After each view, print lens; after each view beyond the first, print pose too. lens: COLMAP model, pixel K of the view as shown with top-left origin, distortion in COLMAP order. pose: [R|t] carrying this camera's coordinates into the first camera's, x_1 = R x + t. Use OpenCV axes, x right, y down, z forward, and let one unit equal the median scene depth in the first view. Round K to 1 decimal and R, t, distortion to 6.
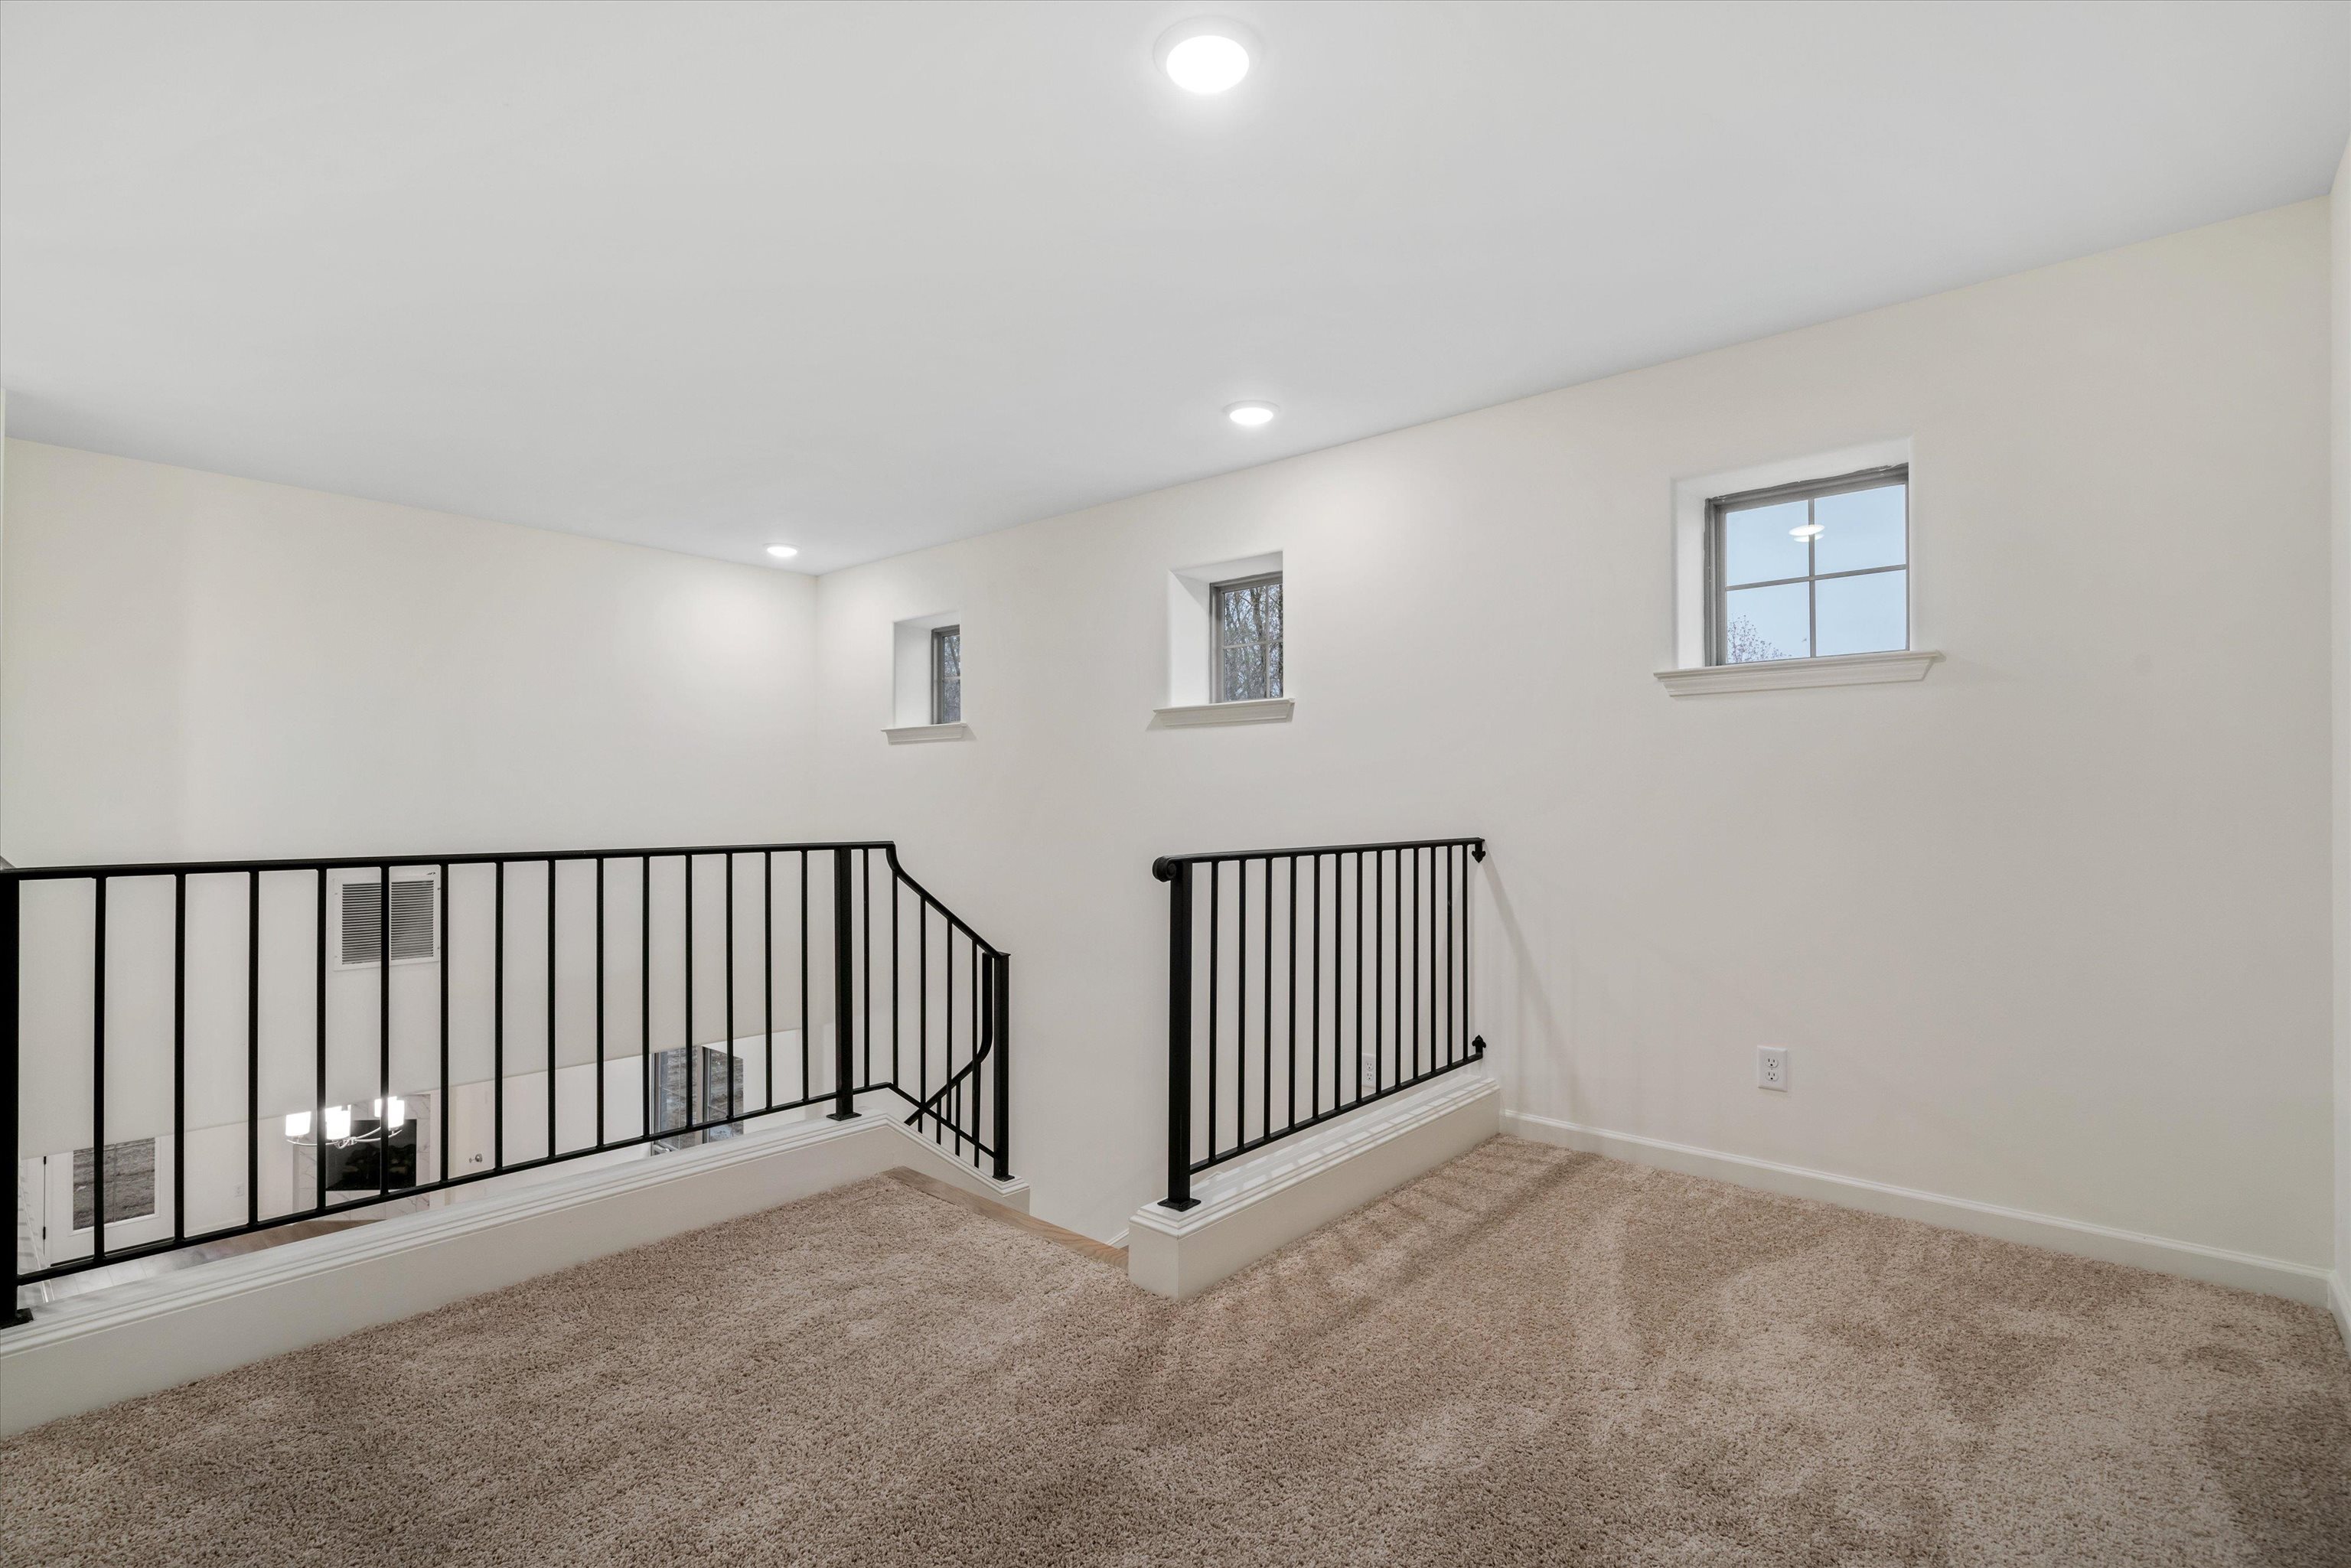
lens RADIAL K [[1086.1, 0, 1194.8], [0, 1086.1, 787.0], [0, 0, 1]] dist [0.000724, 0.001021]
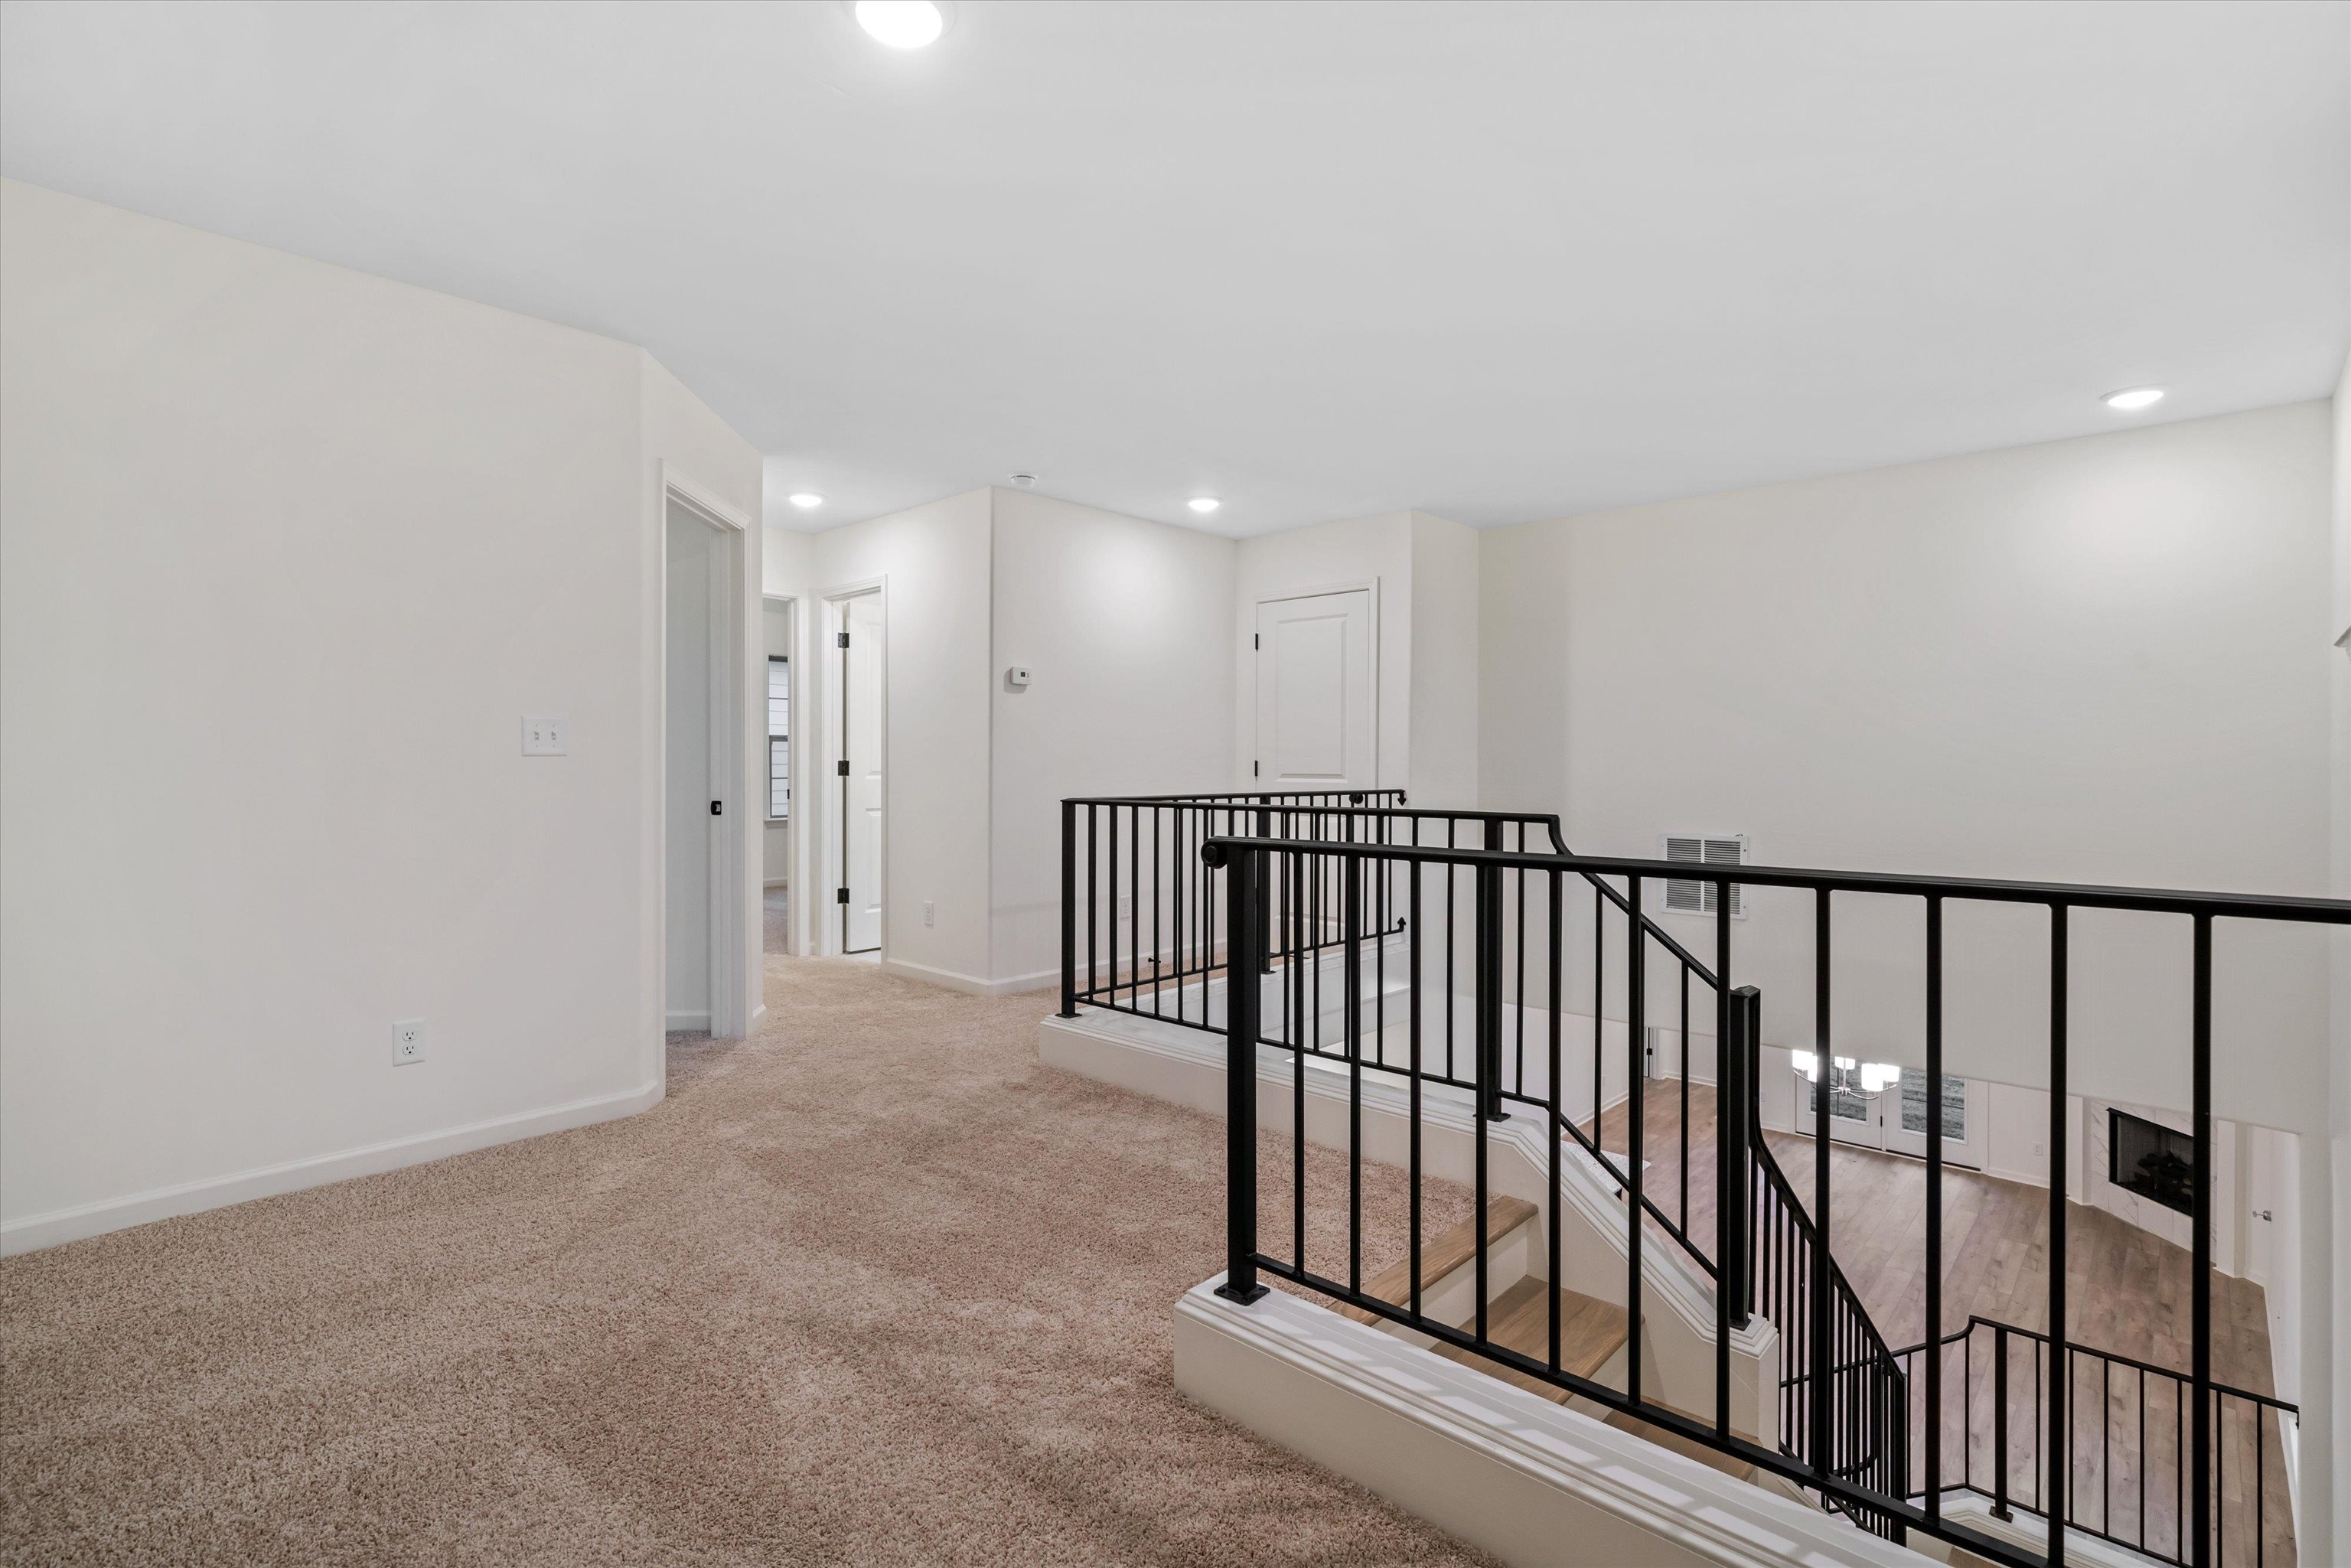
lens RADIAL K [[1086.1, 0, 1183.8], [0, 1086.1, 772.5], [0, 0, 1]] dist [0.000724, 0.001021]
pose [[-0.025295, 0.006155, -0.999661, 0.579585], [0.005836, 0.999965, 0.006010, 0.010617], [0.999663, -0.005682, -0.025330, 0.759070]]
